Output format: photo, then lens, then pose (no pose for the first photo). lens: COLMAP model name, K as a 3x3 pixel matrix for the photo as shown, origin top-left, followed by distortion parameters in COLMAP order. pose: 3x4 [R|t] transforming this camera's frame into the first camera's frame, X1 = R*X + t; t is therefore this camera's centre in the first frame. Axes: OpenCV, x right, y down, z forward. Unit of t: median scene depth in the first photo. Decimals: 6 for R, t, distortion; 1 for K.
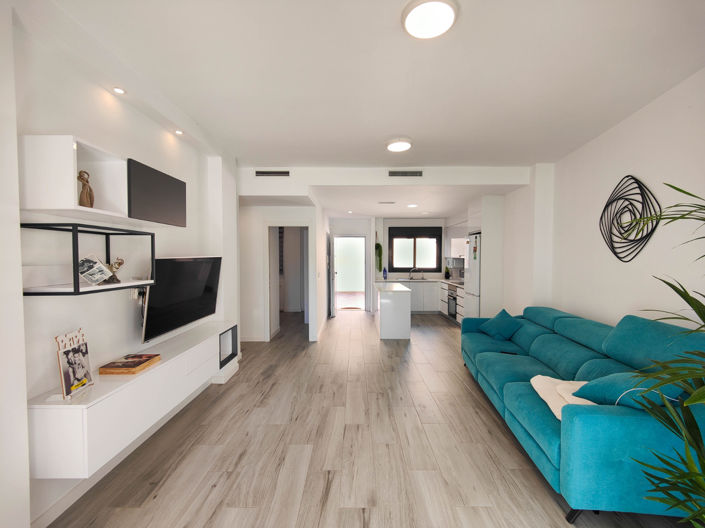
lens RADIAL K [[309.7, 0, 356.8], [0, 309.7, 264.8], [0, 0, 1]] dist [0.013668, -0.008623]
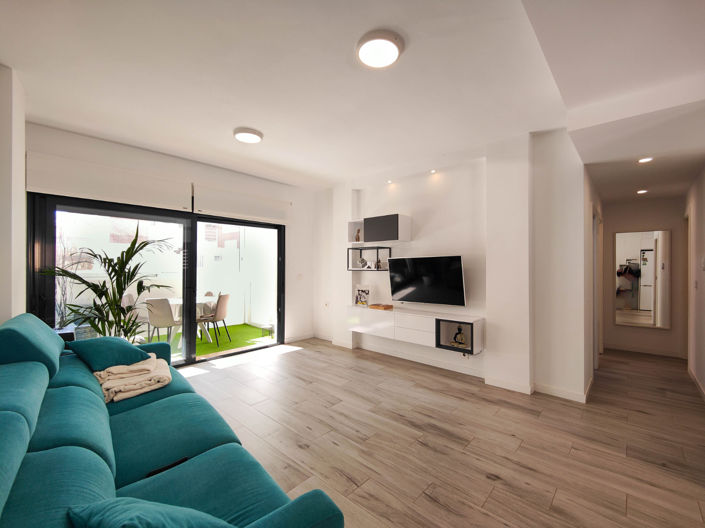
lens RADIAL K [[309.7, 0, 356.0], [0, 309.7, 264.4], [0, 0, 1]] dist [0.013668, -0.008623]
pose [[-0.676630, -0.004075, -0.736312, 0.864984], [-0.017953, 0.999779, 0.010966, -0.002243], [0.736105, 0.020639, -0.676553, 2.014690]]
